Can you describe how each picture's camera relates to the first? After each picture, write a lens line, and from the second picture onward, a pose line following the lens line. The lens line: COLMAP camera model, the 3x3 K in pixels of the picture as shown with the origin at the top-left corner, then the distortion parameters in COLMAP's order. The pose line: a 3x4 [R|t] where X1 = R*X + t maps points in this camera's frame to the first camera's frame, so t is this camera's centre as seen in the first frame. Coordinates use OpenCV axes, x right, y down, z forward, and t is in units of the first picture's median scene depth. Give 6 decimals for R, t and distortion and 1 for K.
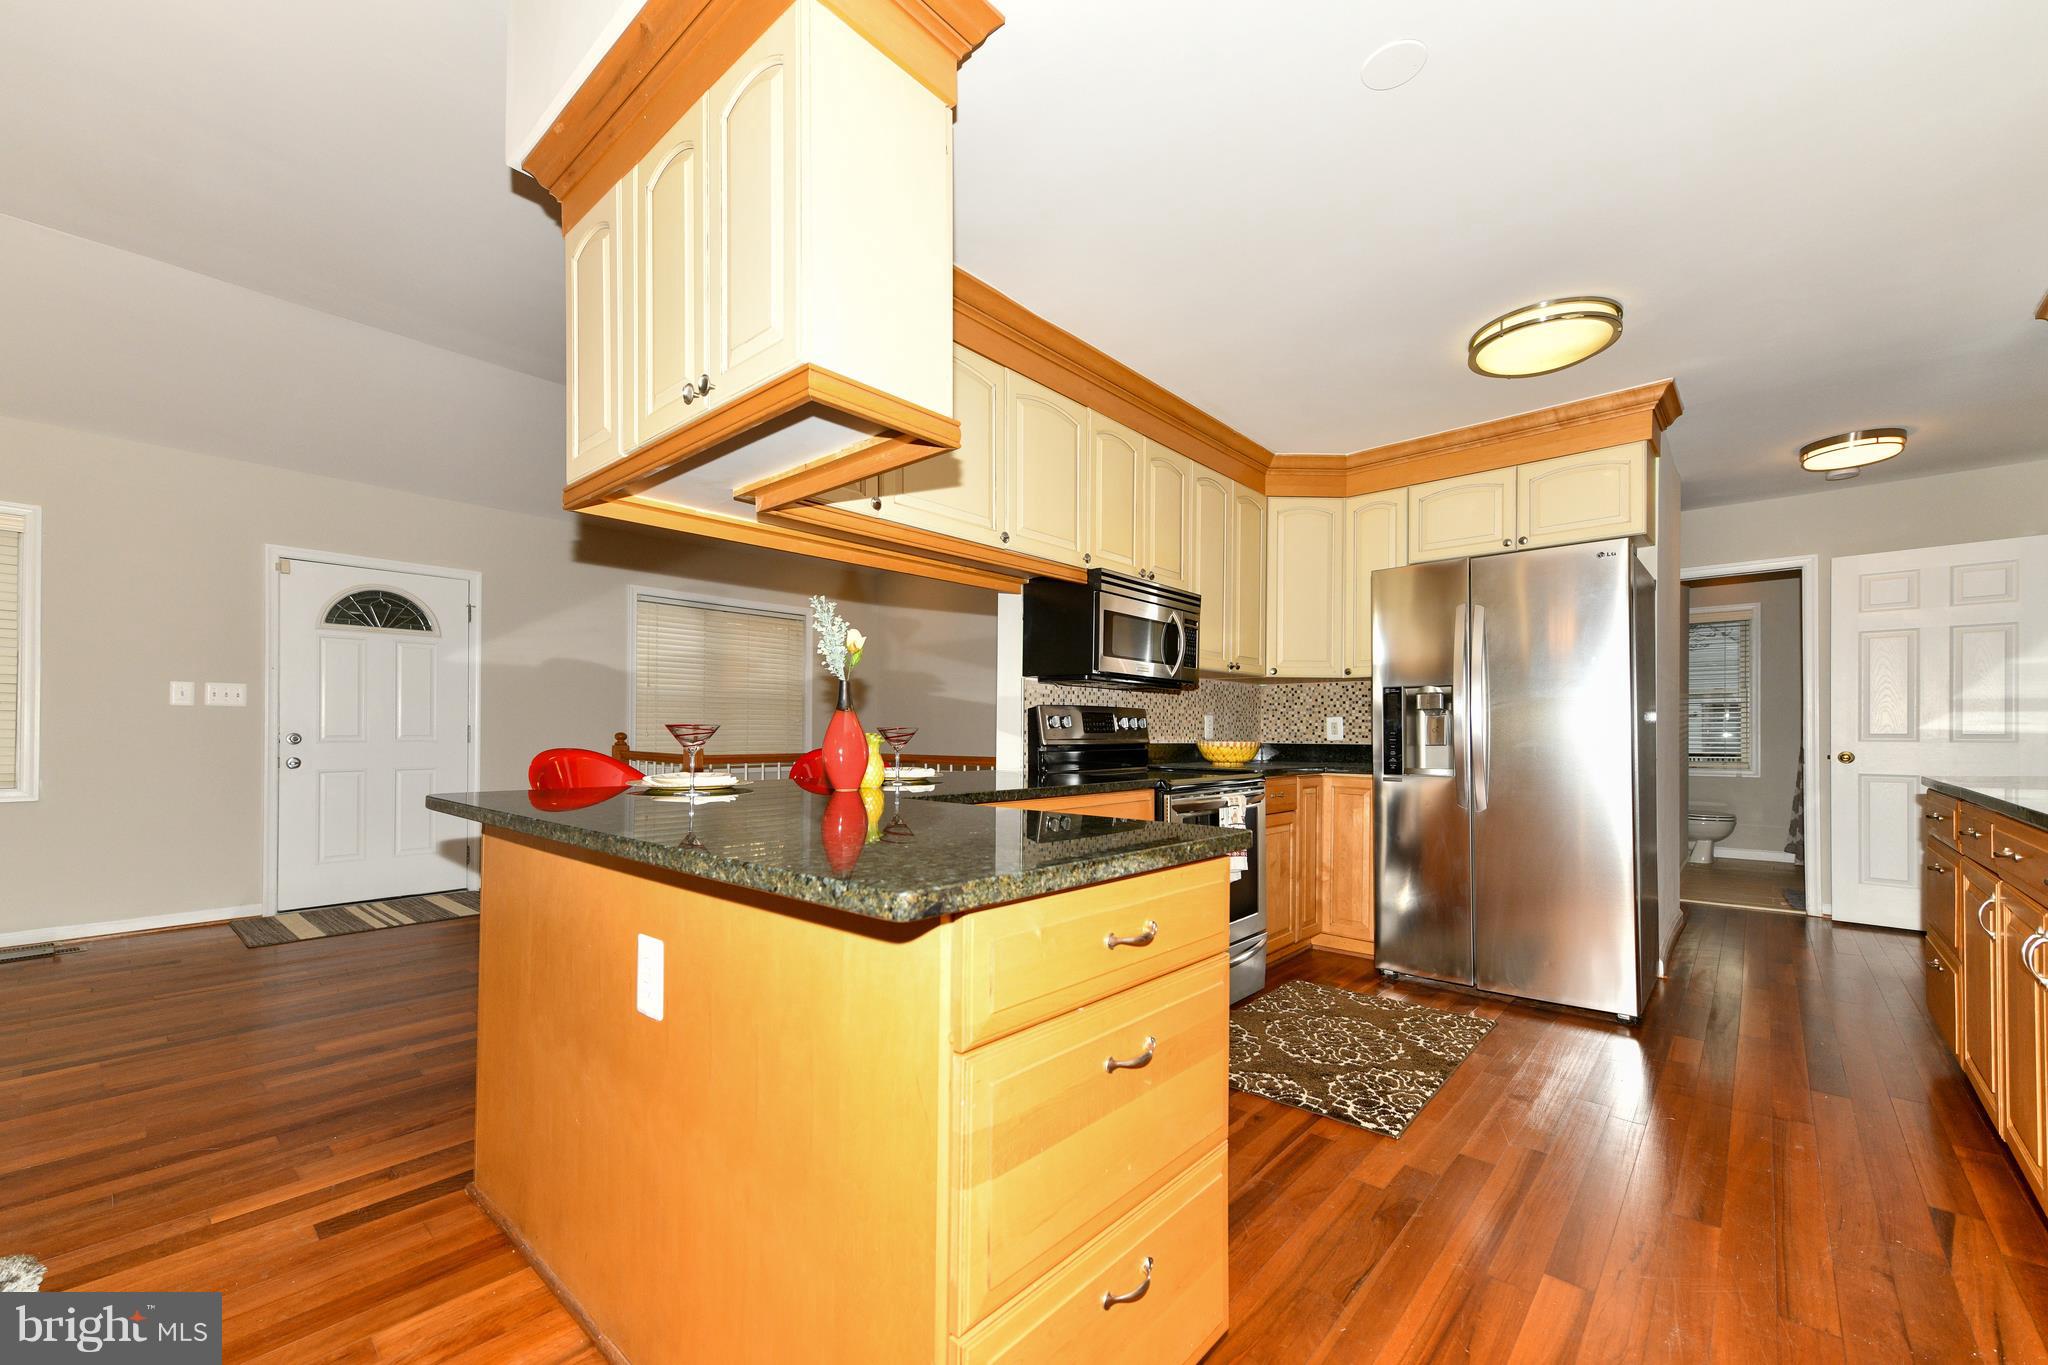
lens RADIAL K [[839.8, 0, 997.3], [0, 839.8, 718.9], [0, 0, 1]] dist [0.017578, 0.001597]
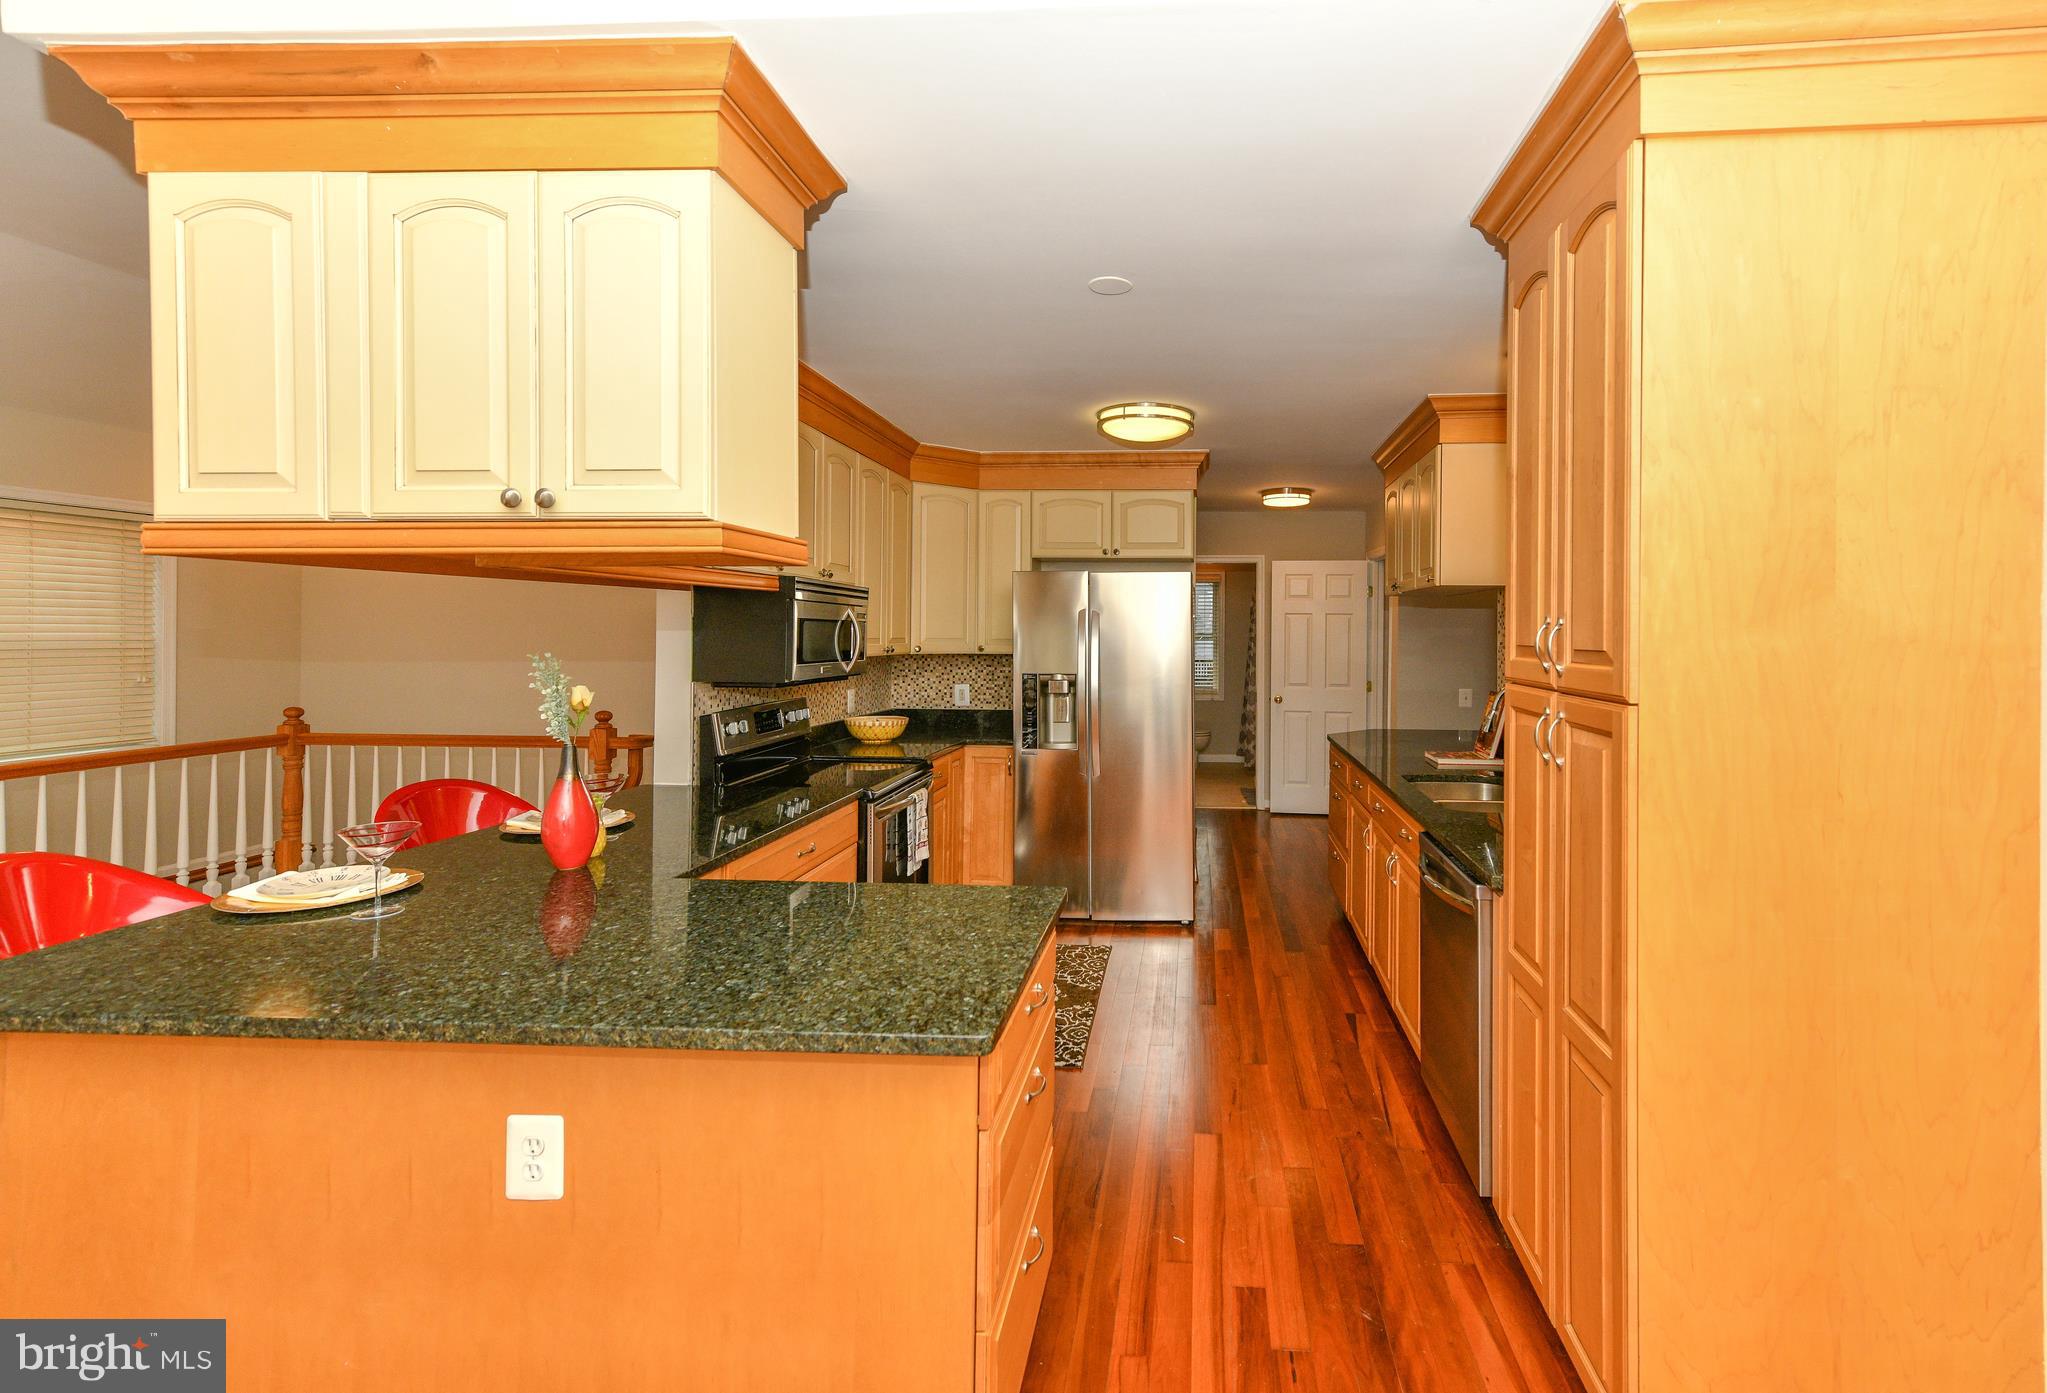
lens RADIAL K [[898.6, 0, 1152.6], [0, 898.6, 639.9], [0, 0, 1]] dist [0.005513, 0.000251]
pose [[0.783796, 0.002184, 0.621015, -0.181037], [-0.009684, 0.999915, 0.008706, -0.103225], [-0.620943, -0.012838, 0.783751, -0.086488]]
